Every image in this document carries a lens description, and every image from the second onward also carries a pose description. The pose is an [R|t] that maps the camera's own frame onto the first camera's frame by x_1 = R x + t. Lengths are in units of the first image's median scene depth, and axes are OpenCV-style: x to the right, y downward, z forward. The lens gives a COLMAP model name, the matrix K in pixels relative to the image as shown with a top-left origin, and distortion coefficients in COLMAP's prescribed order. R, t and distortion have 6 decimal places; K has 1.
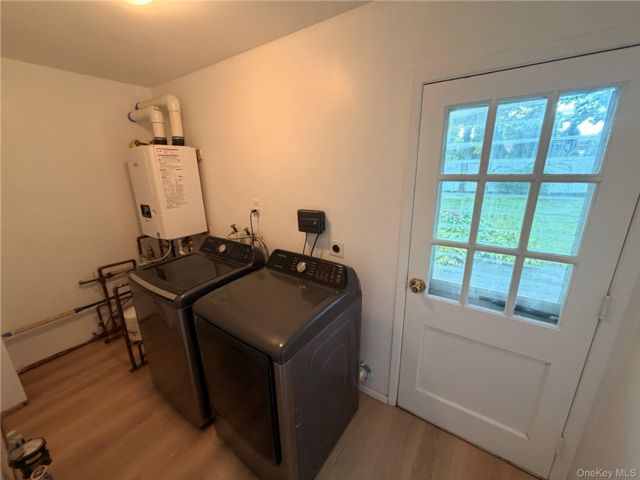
lens RADIAL K [[255.9, 0, 320.0], [0, 255.9, 240.9], [0, 0, 1]] dist [-0.000065, -0.000006]
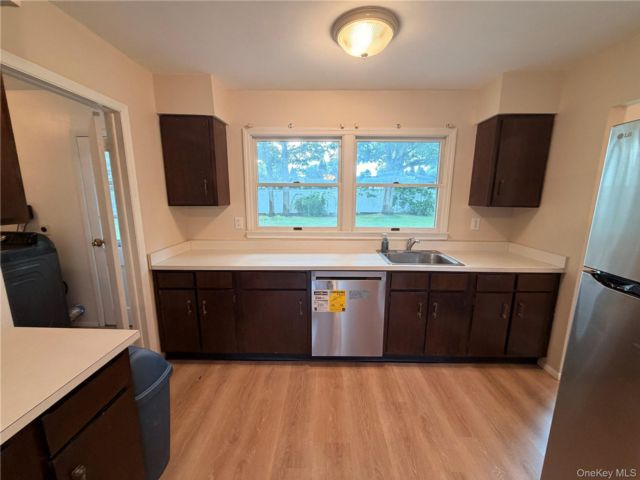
lens RADIAL K [[255.9, 0, 319.9], [0, 255.9, 240.4], [0, 0, 1]] dist [-0.000065, -0.000006]
pose [[0.836009, -0.077537, 0.543210, 0.596577], [0.133345, 0.988998, -0.064052, 0.405143], [-0.532267, 0.125982, 0.837150, -1.128847]]
